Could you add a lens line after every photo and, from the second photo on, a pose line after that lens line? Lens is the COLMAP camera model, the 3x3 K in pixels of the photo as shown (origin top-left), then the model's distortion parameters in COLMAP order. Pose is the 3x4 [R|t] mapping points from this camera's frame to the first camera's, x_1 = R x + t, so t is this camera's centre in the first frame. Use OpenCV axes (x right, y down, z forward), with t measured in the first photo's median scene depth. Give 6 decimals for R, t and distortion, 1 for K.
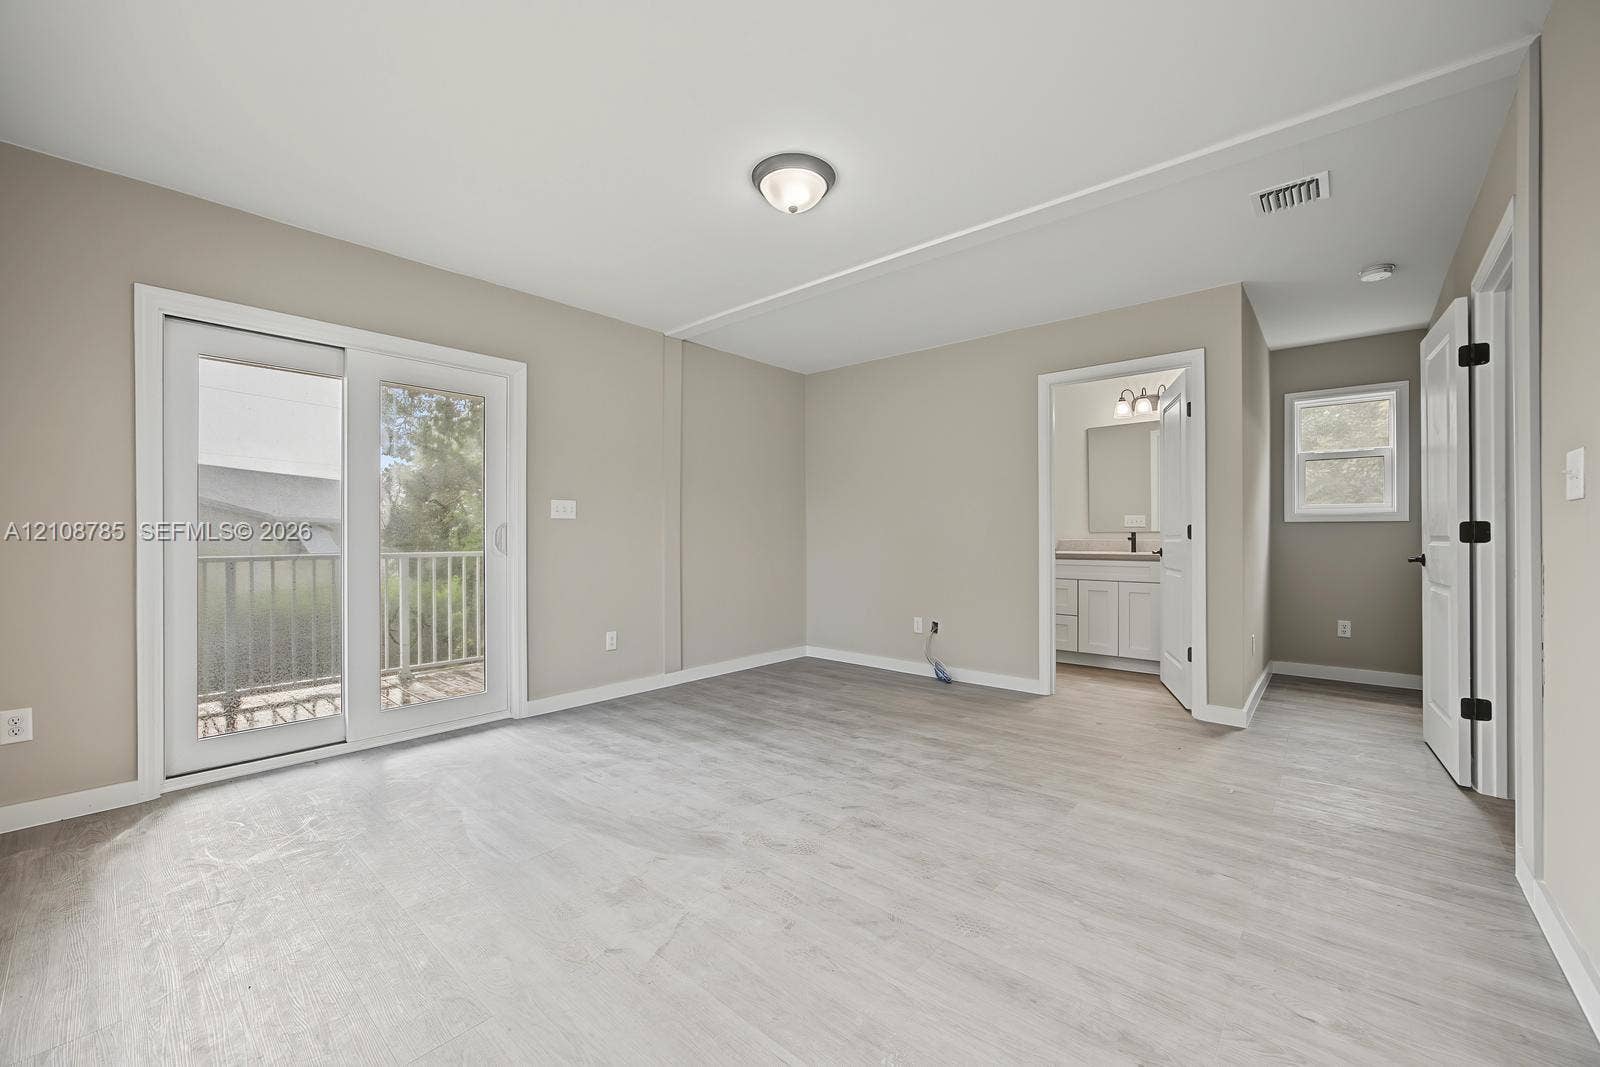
lens RADIAL K [[617.5, 0, 803.4], [0, 617.5, 532.9], [0, 0, 1]] dist [-0.024491, 0.009410]
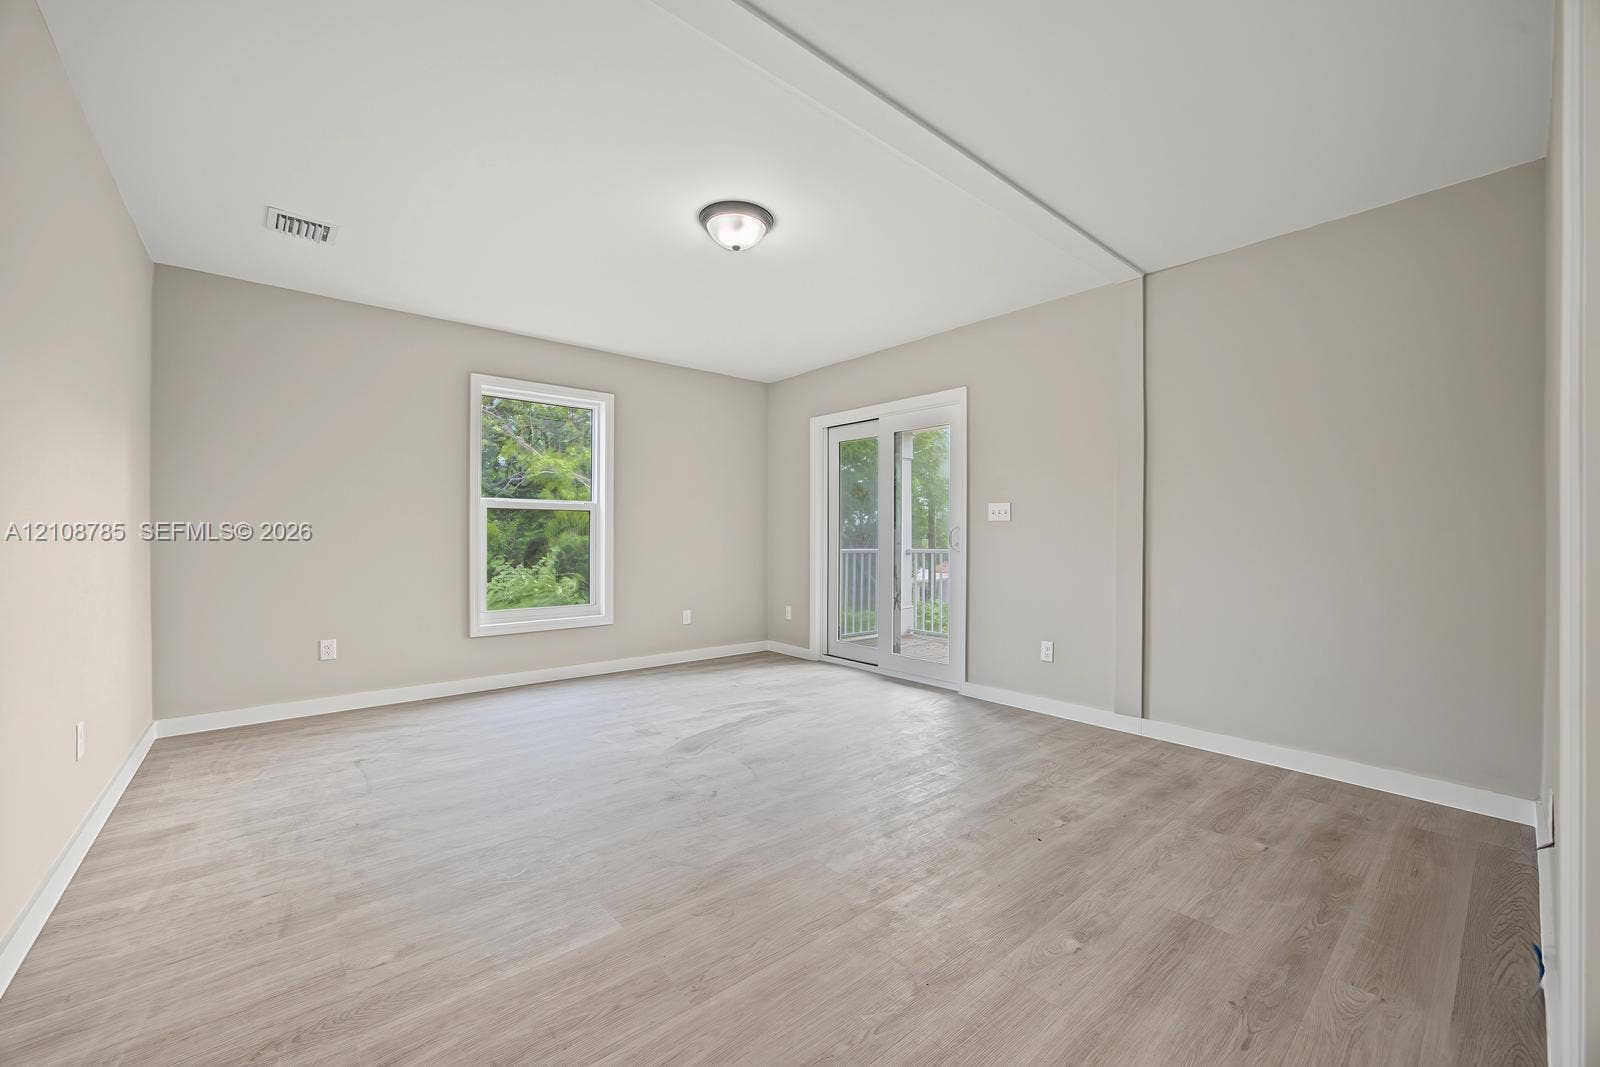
lens RADIAL K [[617.5, 0, 803.4], [0, 617.5, 532.9], [0, 0, 1]] dist [-0.024491, 0.009410]
pose [[-0.136228, -0.004984, -0.990665, 0.843958], [0.000667, 0.999987, -0.005123, 0.003603], [0.990677, -0.001358, -0.136222, 0.992198]]
